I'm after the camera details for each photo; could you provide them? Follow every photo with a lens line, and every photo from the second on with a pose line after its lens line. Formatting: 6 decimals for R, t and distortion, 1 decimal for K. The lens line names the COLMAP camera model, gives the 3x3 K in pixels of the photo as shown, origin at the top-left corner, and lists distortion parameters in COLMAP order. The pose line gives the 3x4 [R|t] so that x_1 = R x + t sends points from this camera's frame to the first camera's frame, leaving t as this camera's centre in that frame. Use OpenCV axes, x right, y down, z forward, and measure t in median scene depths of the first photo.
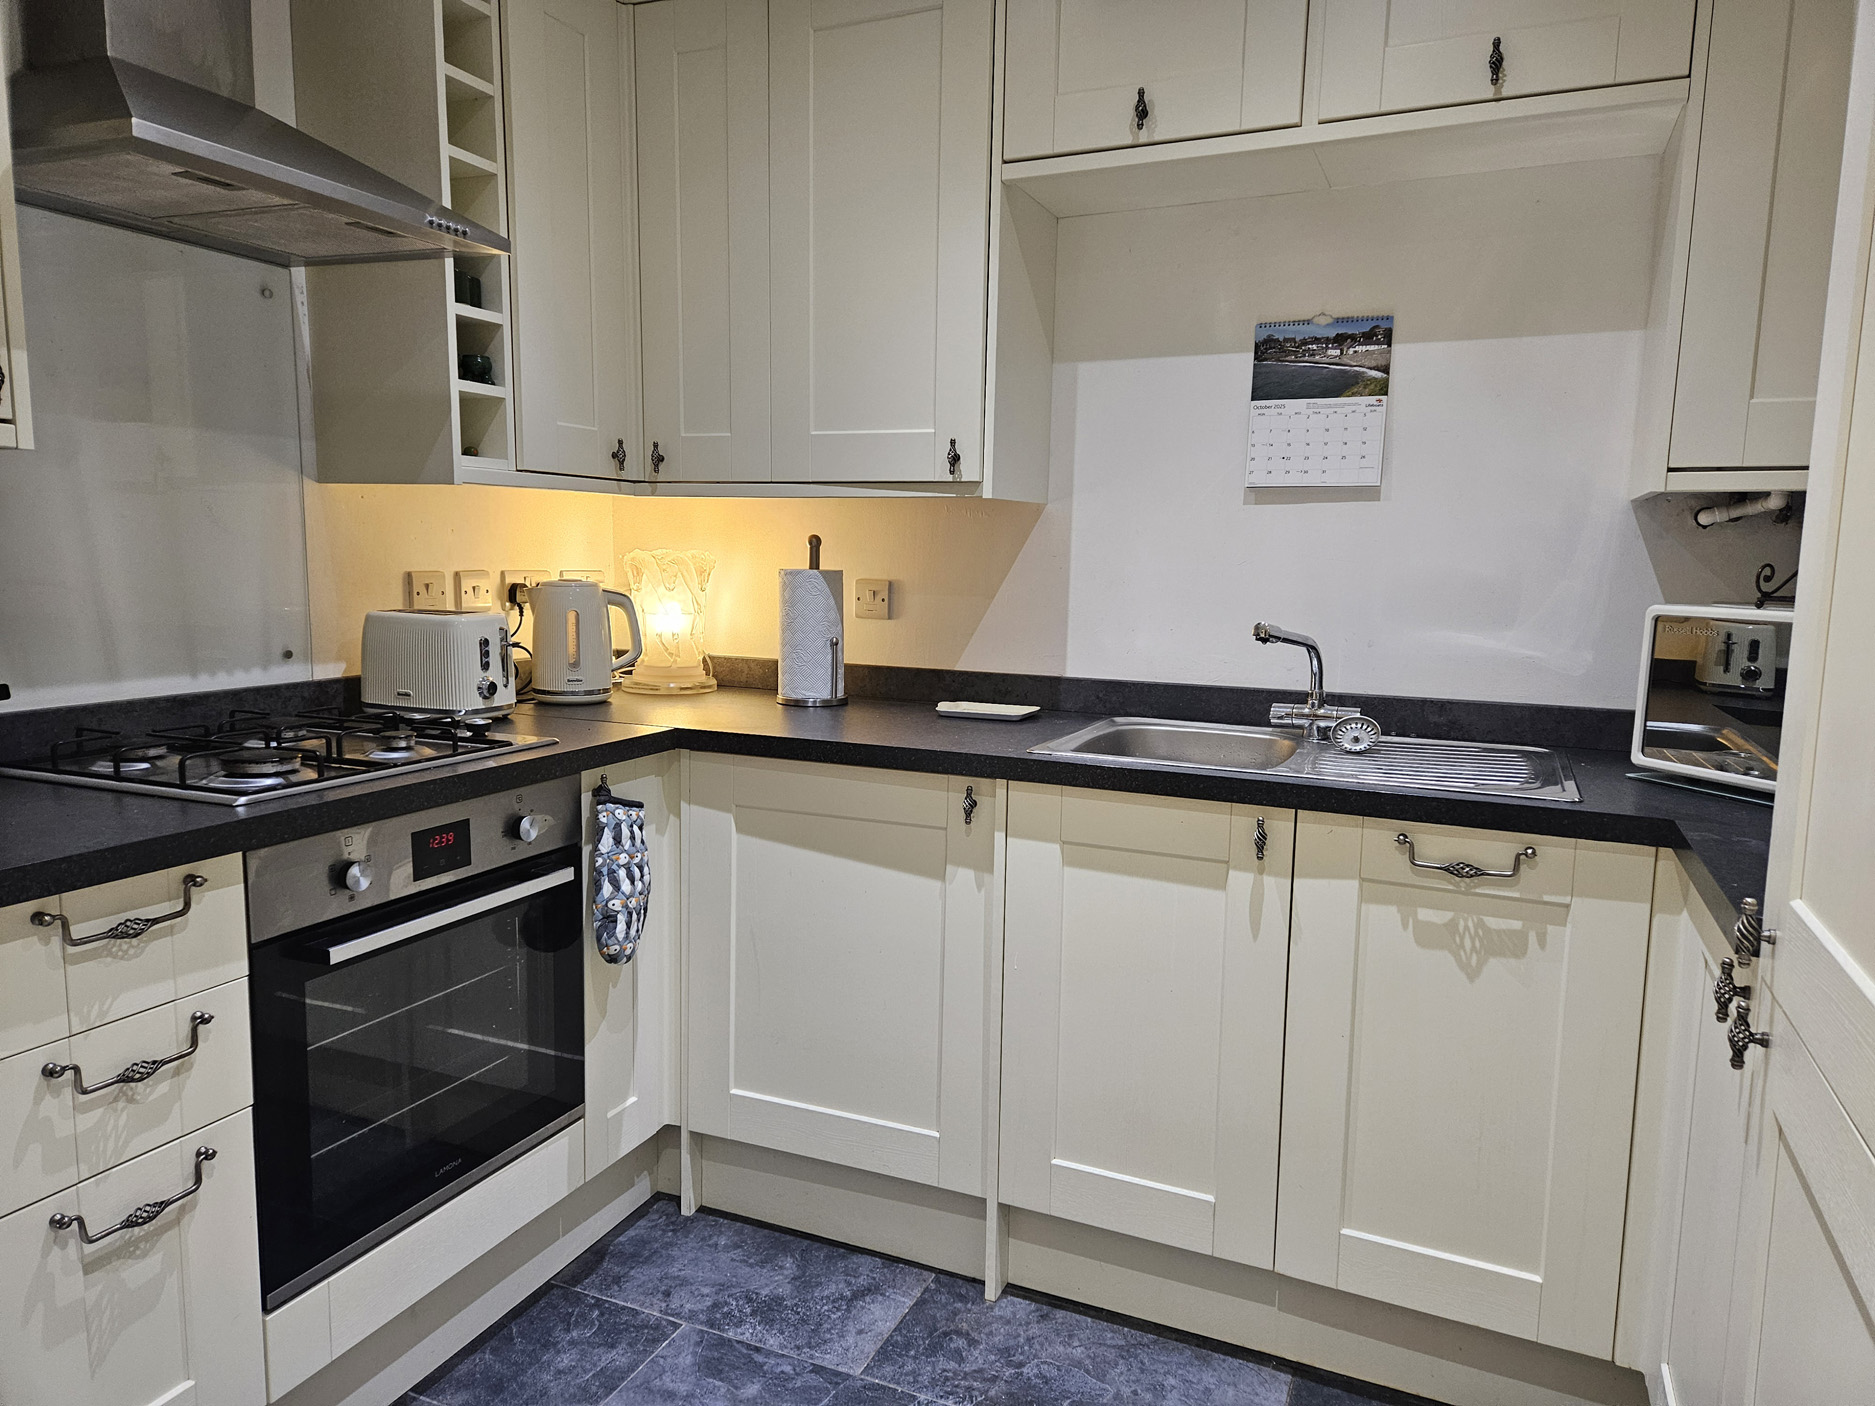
lens RADIAL K [[1277.8, 0, 924.2], [0, 1277.8, 701.7], [0, 0, 1]] dist [0.093316, -0.080708]
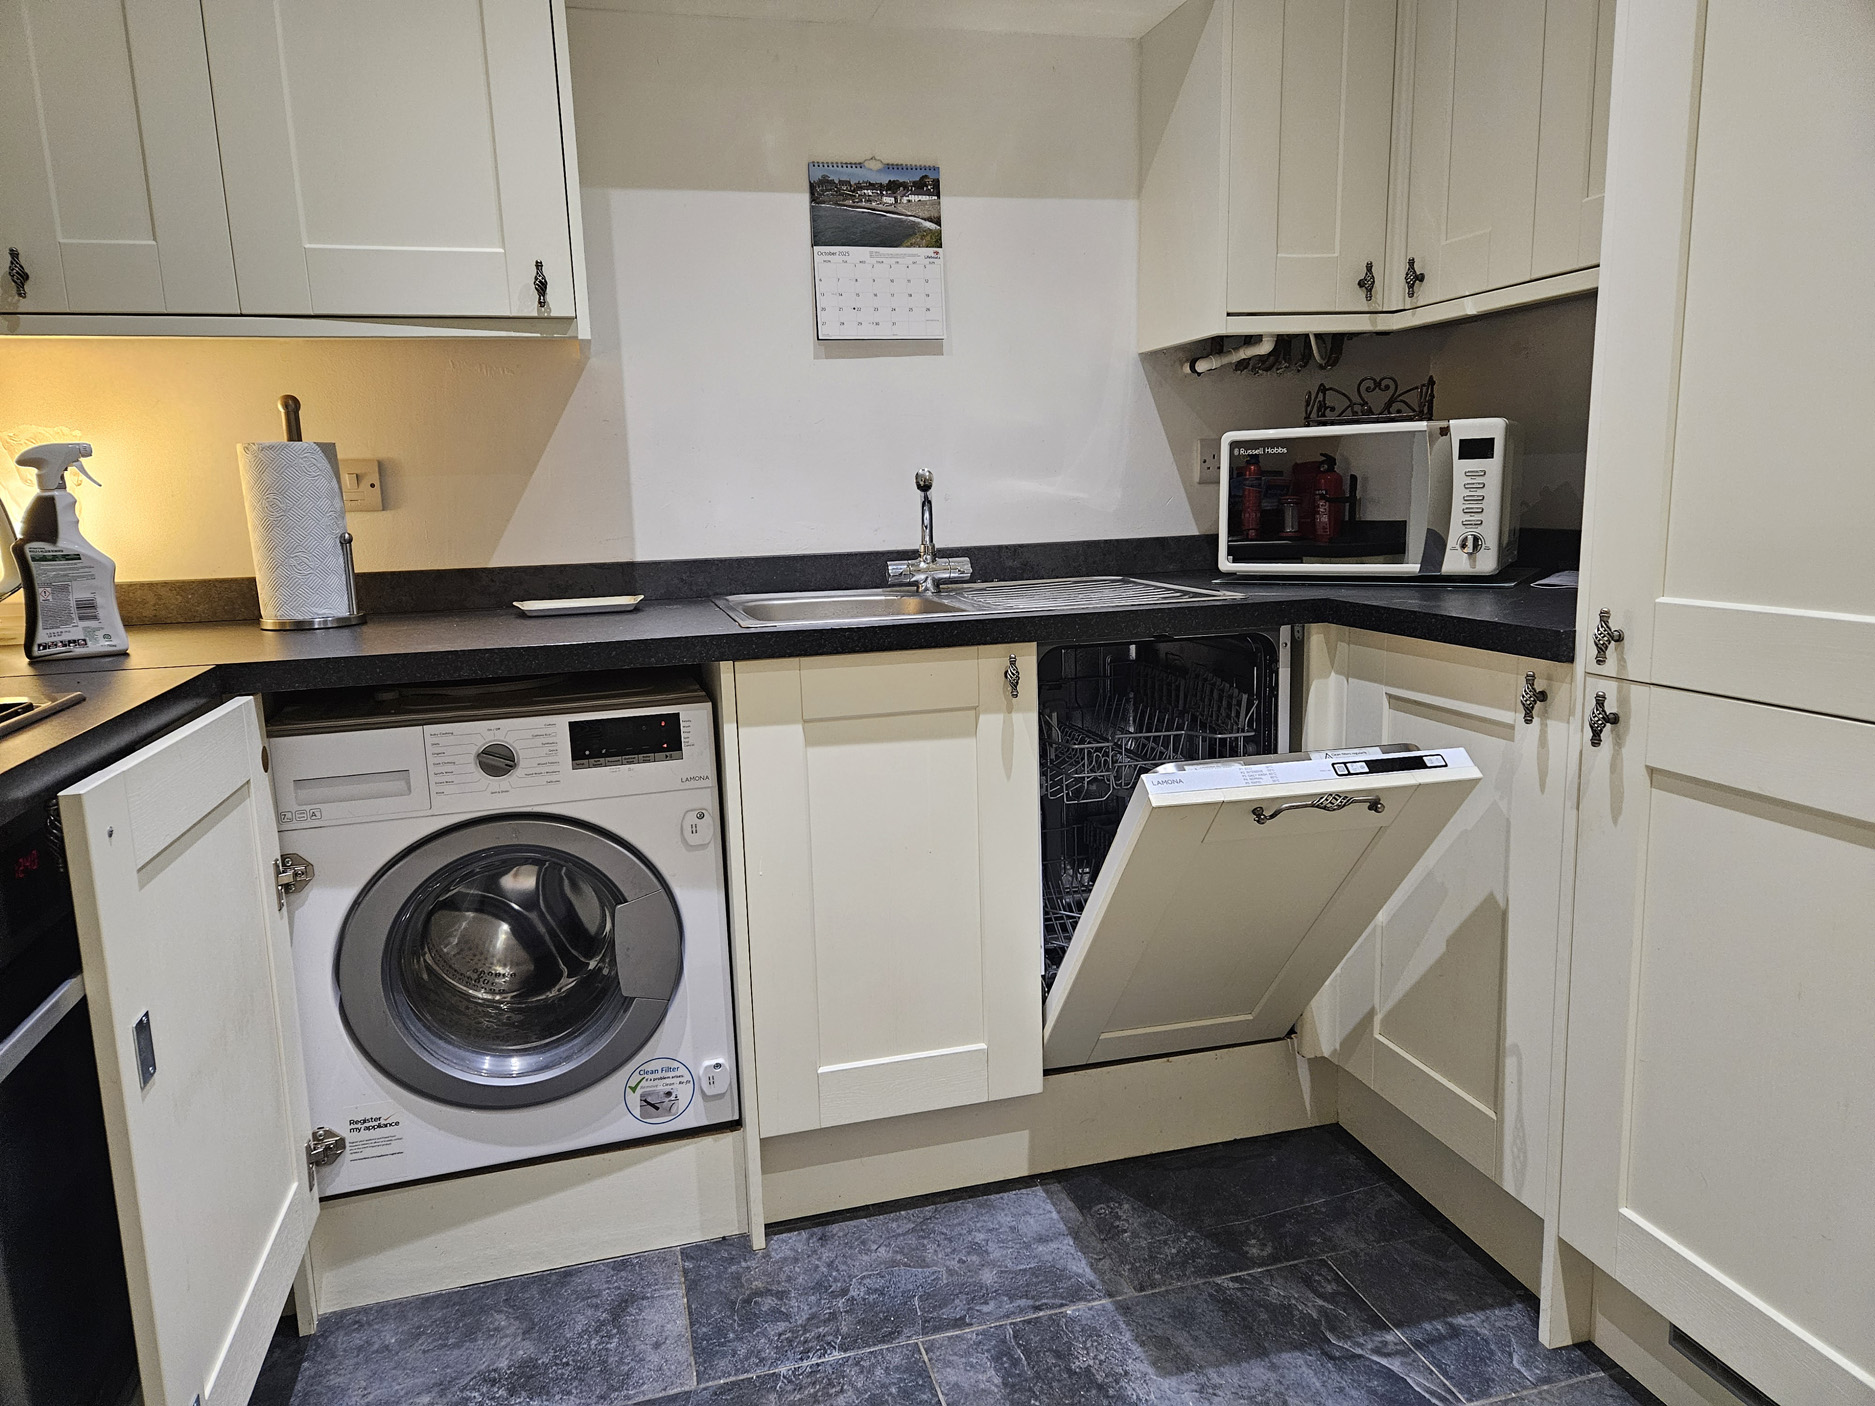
lens RADIAL K [[1277.8, 0, 924.2], [0, 1277.8, 701.7], [0, 0, 1]] dist [0.093316, -0.080708]
pose [[0.772418, -0.150251, 0.617086, -0.331417], [0.121623, 0.988625, 0.088478, 0.024317], [-0.623360, 0.006710, 0.781906, 0.218753]]
